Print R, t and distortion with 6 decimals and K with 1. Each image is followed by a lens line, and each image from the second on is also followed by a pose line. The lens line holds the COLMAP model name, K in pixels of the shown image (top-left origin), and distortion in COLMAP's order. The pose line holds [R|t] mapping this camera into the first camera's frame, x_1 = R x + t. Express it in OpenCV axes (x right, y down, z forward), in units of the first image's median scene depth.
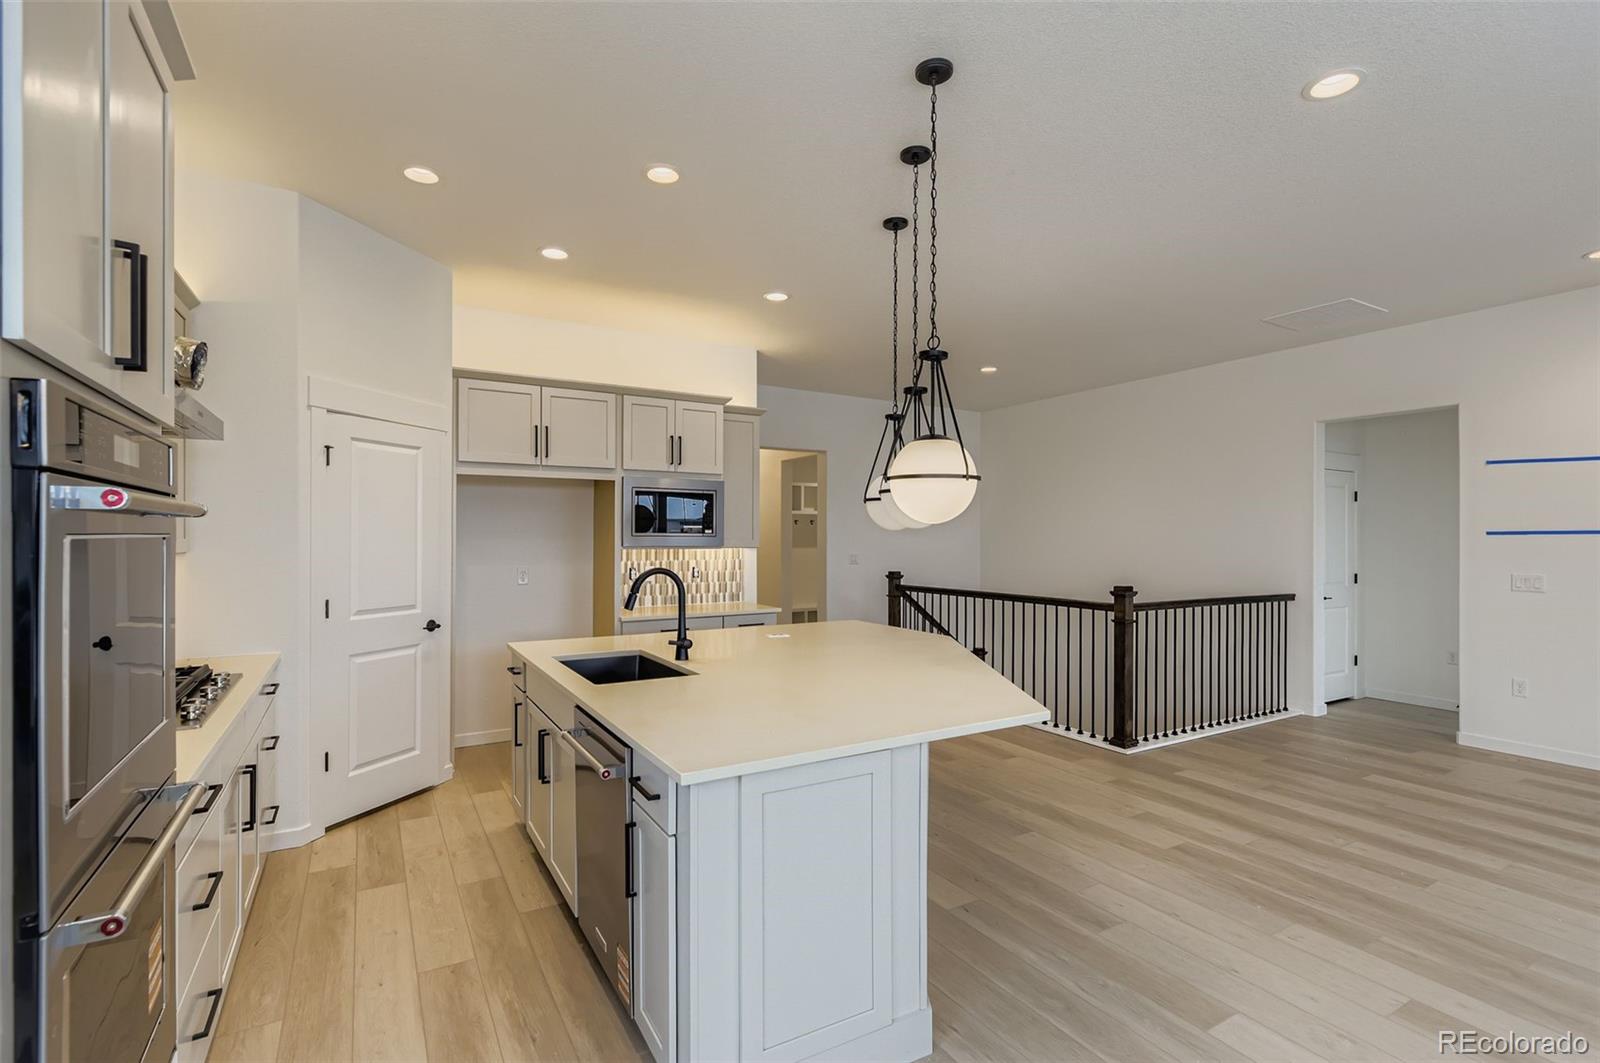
lens RADIAL K [[741.2, 0, 797.8], [0, 741.2, 538.3], [0, 0, 1]] dist [0.002556, 0.000337]
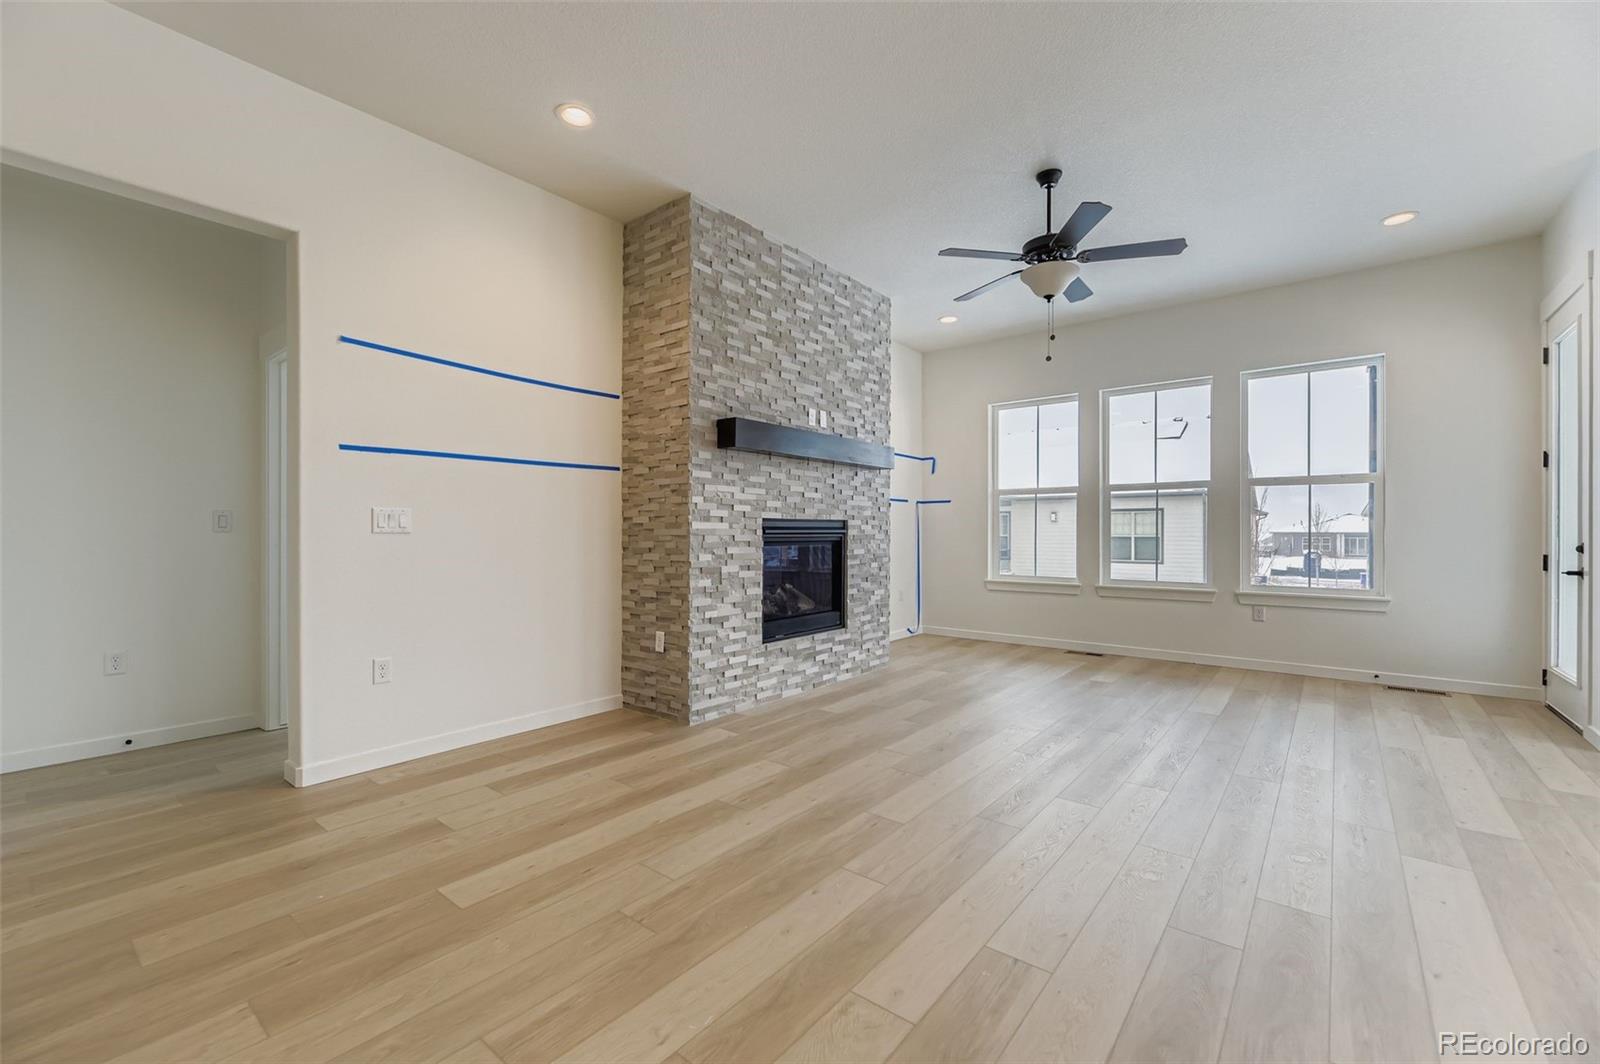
lens RADIAL K [[667.9, 0, 800.0], [0, 667.9, 532.0], [0, 0, 1]] dist [0.001284, -0.000013]
pose [[-0.353058, -0.004337, 0.935591, 0.266586], [-0.004062, 0.999987, 0.003102, 0.073047], [-0.935593, -0.002705, -0.353071, 0.942468]]
